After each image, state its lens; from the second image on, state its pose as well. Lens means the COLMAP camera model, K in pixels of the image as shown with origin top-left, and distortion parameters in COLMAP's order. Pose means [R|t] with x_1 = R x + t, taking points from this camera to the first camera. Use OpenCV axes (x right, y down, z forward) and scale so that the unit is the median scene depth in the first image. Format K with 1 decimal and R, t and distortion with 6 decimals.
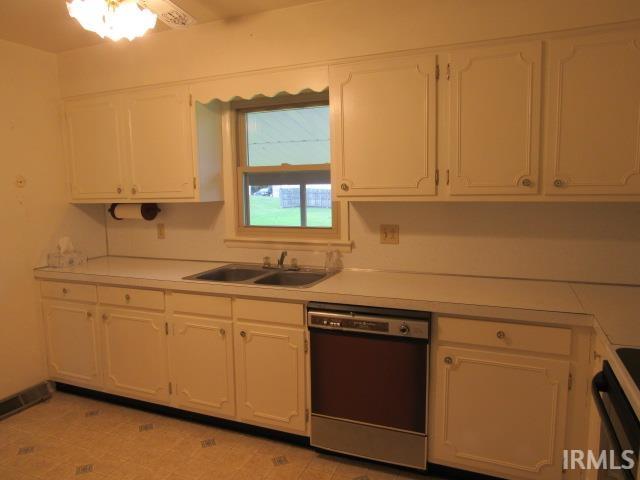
lens RADIAL K [[471.8, 0, 320.0], [0, 471.8, 240.0], [0, 0, 1]] dist [-0.005856, -0.000492]
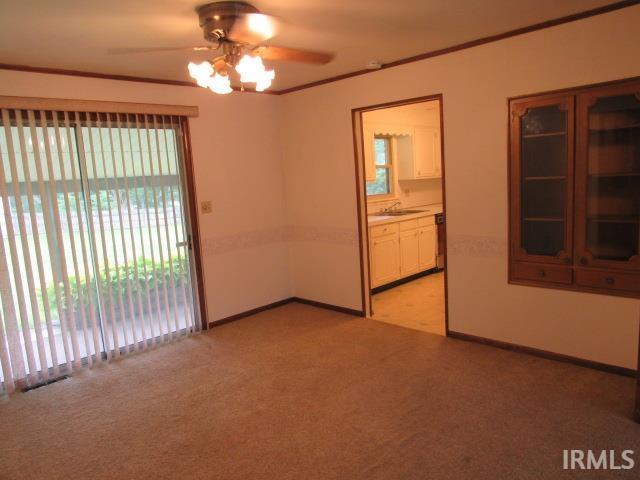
lens RADIAL K [[455.2, 0, 320.0], [0, 455.2, 240.0], [0, 0, 1]] dist [-0.014543, 0.000426]
pose [[0.369635, -0.130130, 0.920020, -2.319847], [0.158277, 0.984492, 0.075659, -0.023928], [-0.915597, 0.117652, 0.384499, 0.529902]]
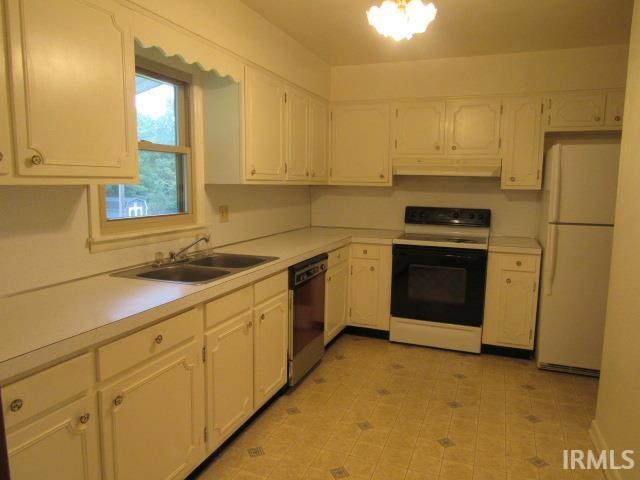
lens RADIAL K [[463.0, 0, 320.0], [0, 463.0, 240.0], [0, 0, 1]] dist [0.041142, -0.000488]
pose [[-0.032900, -0.108122, 0.993593, -1.023855], [0.100509, 0.988734, 0.110921, -0.052155], [-0.994392, 0.103514, -0.021662, 0.806134]]
